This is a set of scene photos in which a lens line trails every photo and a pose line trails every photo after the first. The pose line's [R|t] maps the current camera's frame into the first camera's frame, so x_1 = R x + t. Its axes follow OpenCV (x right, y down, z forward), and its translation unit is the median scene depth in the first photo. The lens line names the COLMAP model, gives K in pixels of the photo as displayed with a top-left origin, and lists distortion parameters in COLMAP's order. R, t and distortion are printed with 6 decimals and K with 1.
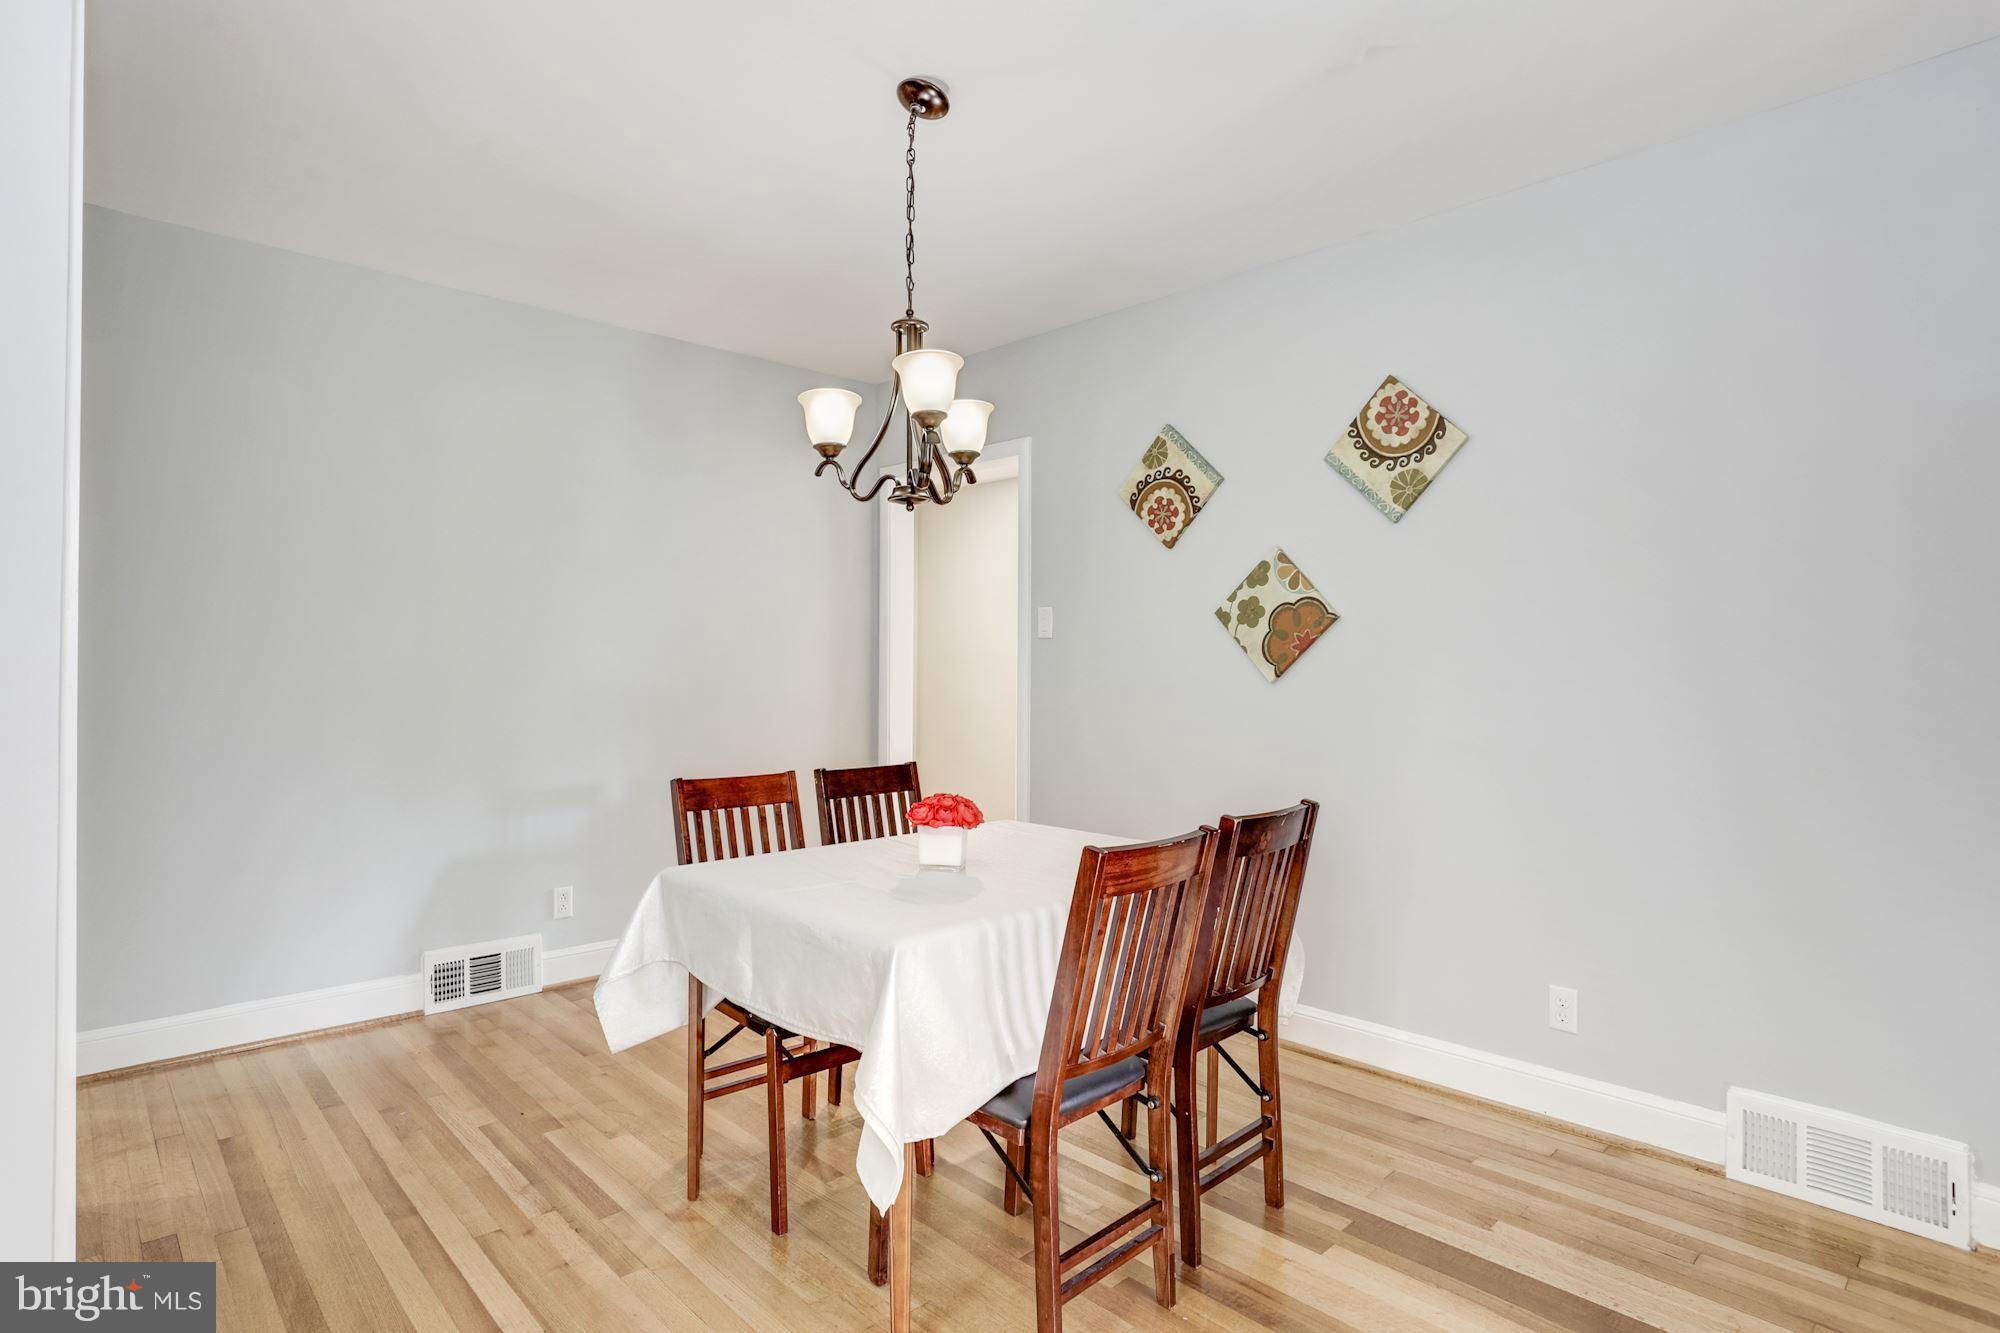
lens RADIAL K [[962.0, 0, 976.4], [0, 962.0, 667.4], [0, 0, 1]] dist [-0.053396, 0.030478]
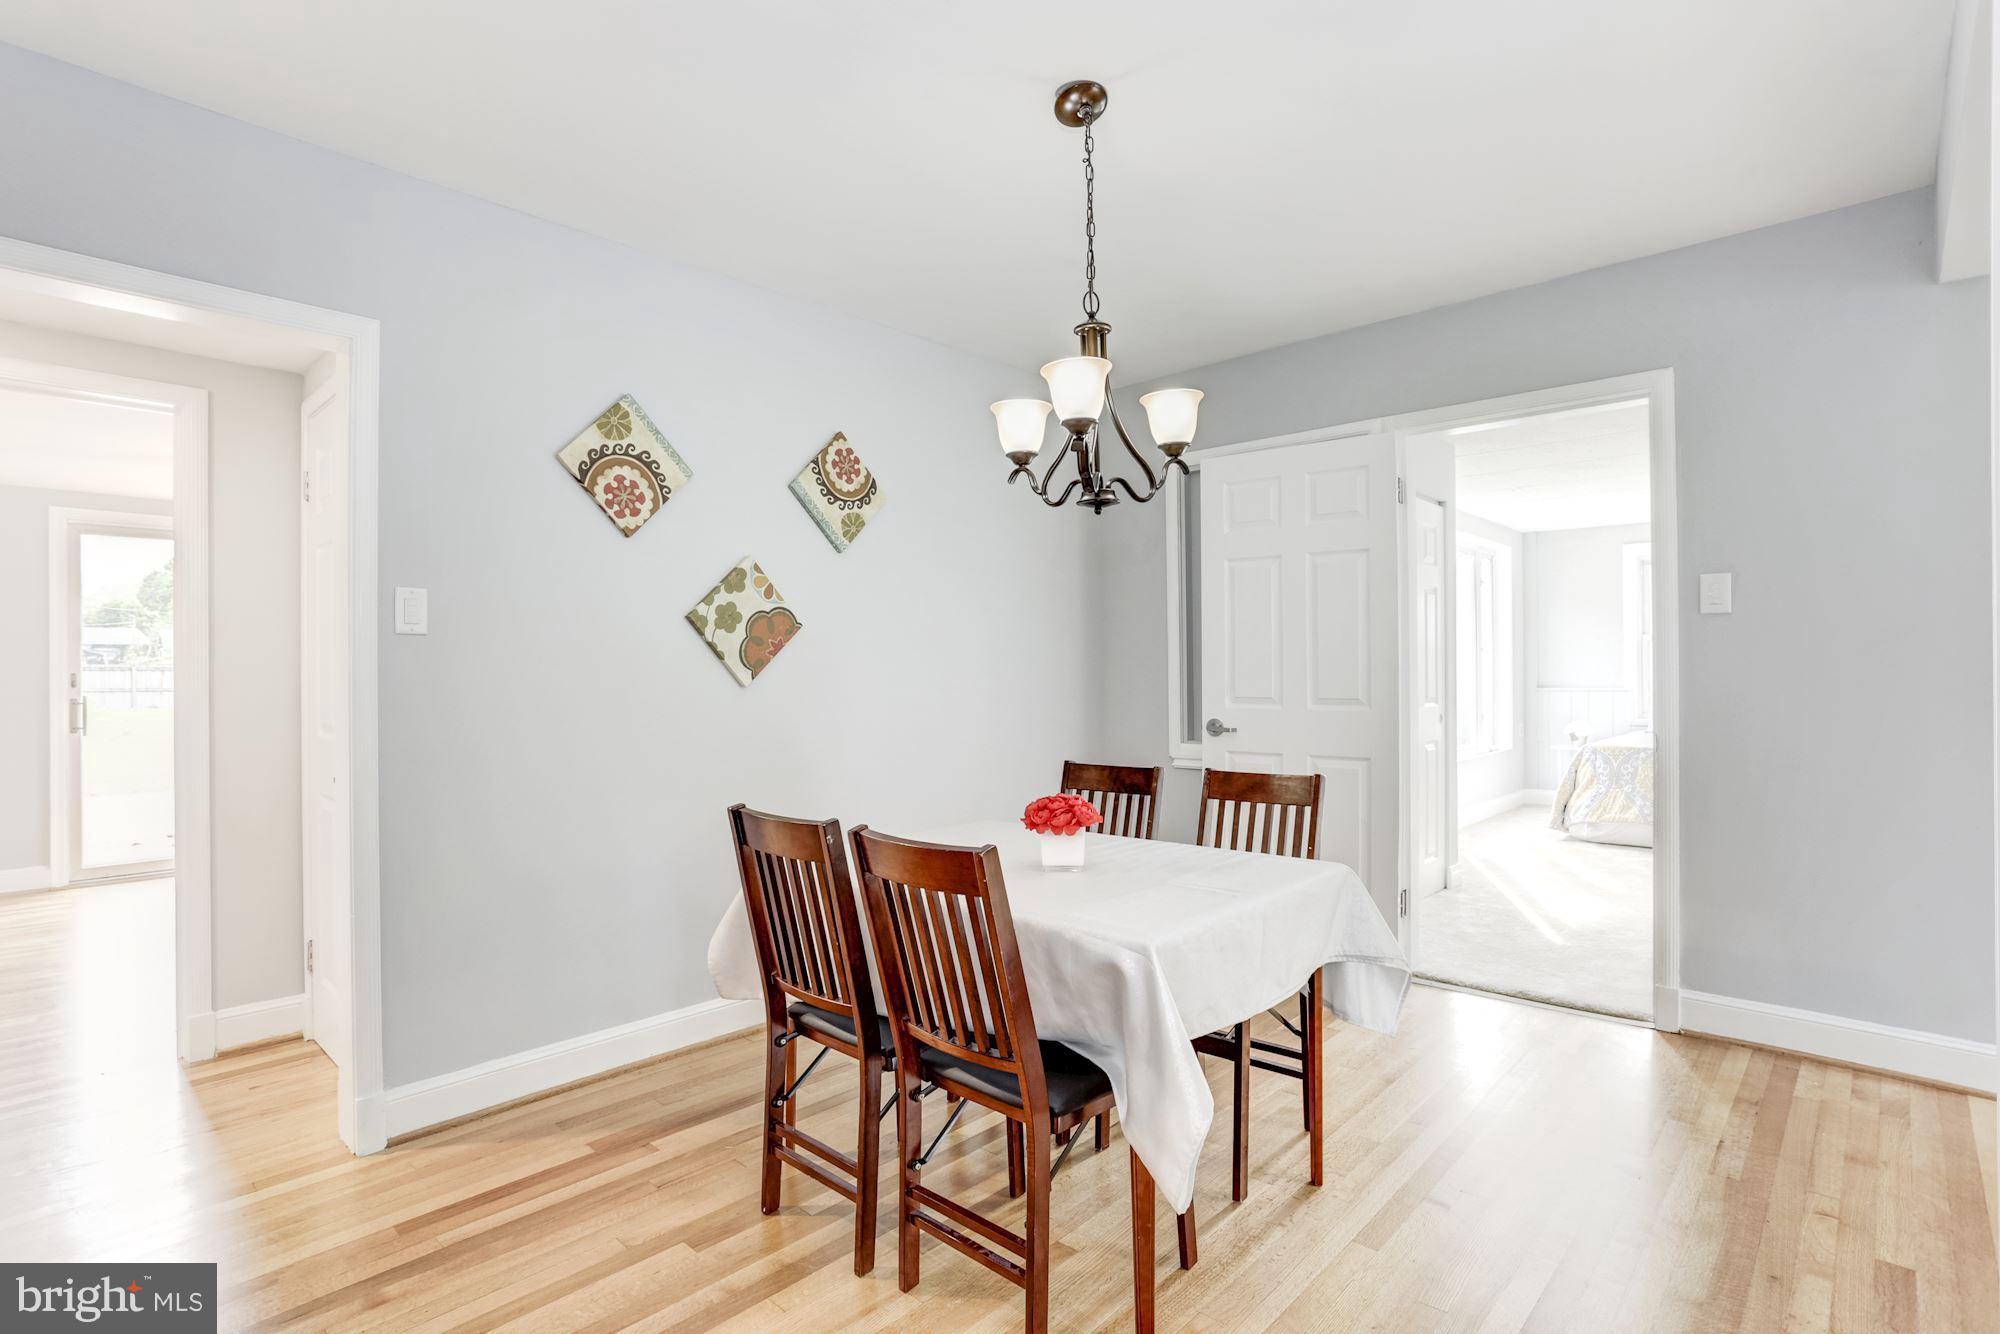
lens RADIAL K [[979.7, 0, 984.8], [0, 979.7, 677.2], [0, 0, 1]] dist [-0.069325, 0.043100]
pose [[-0.023110, -0.010968, 0.999673, -0.745787], [0.016935, 0.999792, 0.011361, -0.002284], [-0.999589, 0.017192, -0.022920, 0.763570]]
